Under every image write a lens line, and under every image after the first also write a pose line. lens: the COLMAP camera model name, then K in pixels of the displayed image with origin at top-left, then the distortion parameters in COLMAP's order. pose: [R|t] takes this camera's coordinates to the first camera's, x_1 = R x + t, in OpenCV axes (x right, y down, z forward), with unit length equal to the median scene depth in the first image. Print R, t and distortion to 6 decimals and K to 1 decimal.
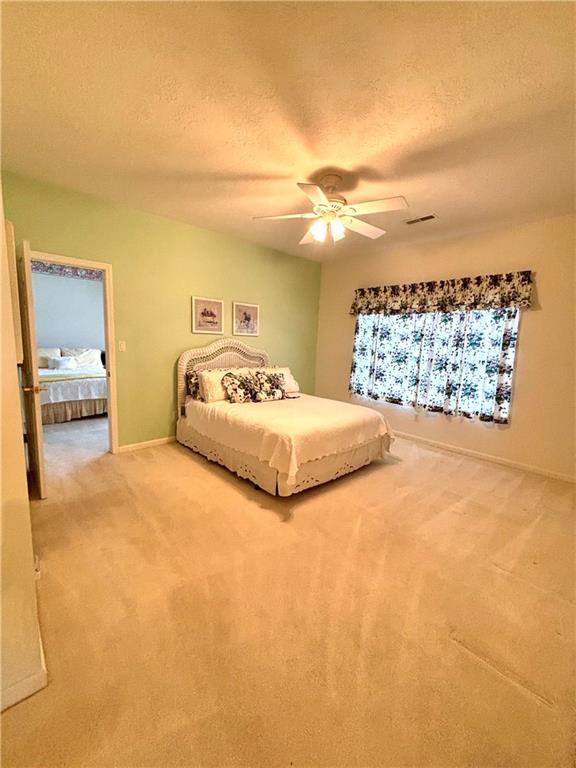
lens RADIAL K [[309.2, 0, 286.2], [0, 309.2, 381.6], [0, 0, 1]] dist [-0.002661, -0.000615]
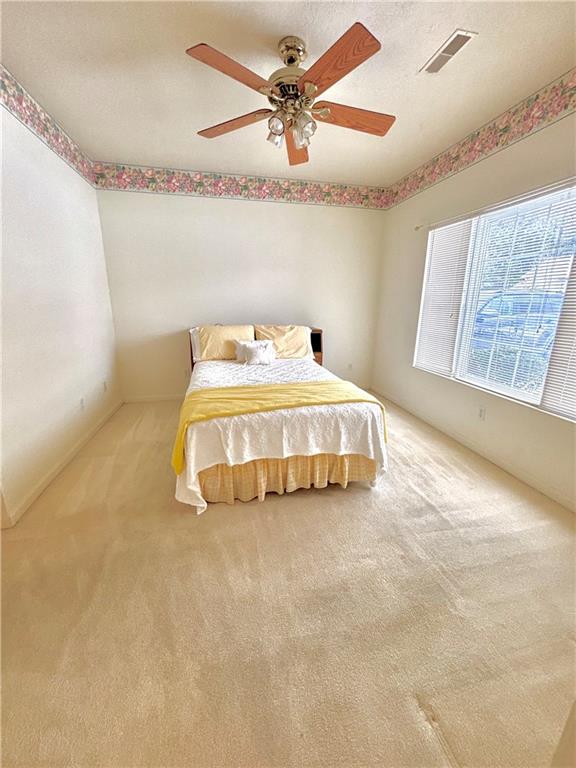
lens RADIAL K [[309.2, 0, 289.3], [0, 309.2, 385.7], [0, 0, 1]] dist [-0.002661, -0.000615]
pose [[0.863284, 0.108724, -0.492868, -0.452199], [-0.050503, 0.990229, 0.129981, -0.090724], [0.502185, -0.087319, 0.860341, 0.629976]]
